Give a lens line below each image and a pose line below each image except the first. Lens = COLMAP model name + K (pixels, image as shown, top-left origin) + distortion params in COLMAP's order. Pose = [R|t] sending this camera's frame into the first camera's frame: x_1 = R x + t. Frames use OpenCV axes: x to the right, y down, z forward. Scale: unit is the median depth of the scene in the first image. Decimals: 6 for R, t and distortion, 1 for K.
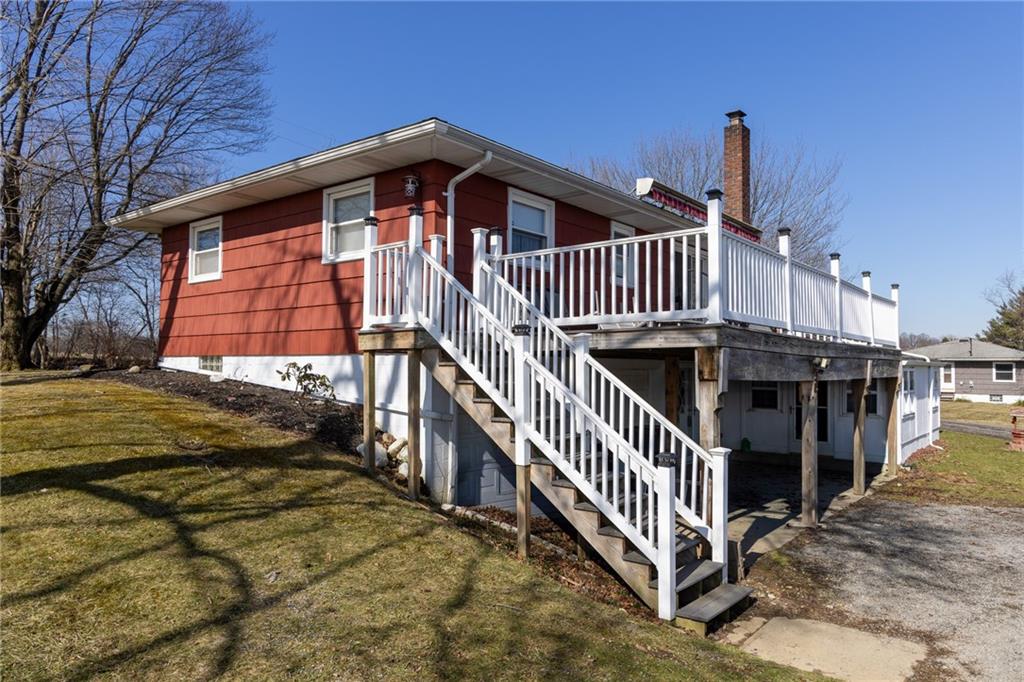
lens RADIAL K [[686.9, 0, 512.0], [0, 686.9, 341.0], [0, 0, 1]] dist [0.003656, 0.001411]
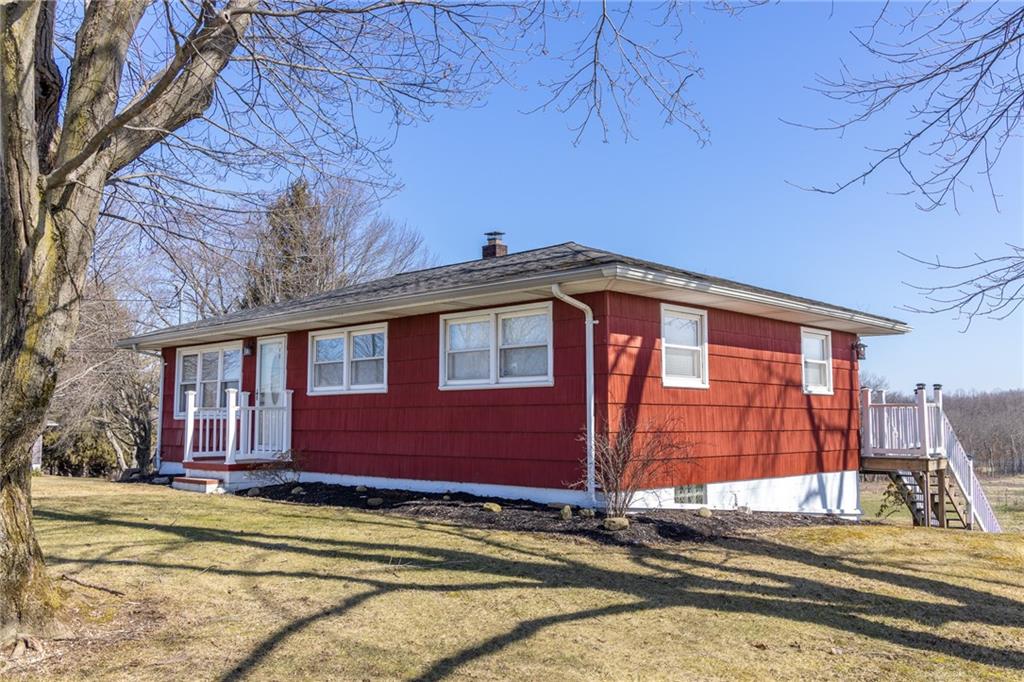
lens RADIAL K [[880.2, 0, 512.0], [0, 880.2, 341.0], [0, 0, 1]] dist [0.001843, 0.002281]
pose [[0.106164, 0.080319, 0.991099, -1.588595], [-0.043899, 0.996139, -0.076025, -0.060579], [-0.993379, -0.035437, 0.109280, 1.194857]]
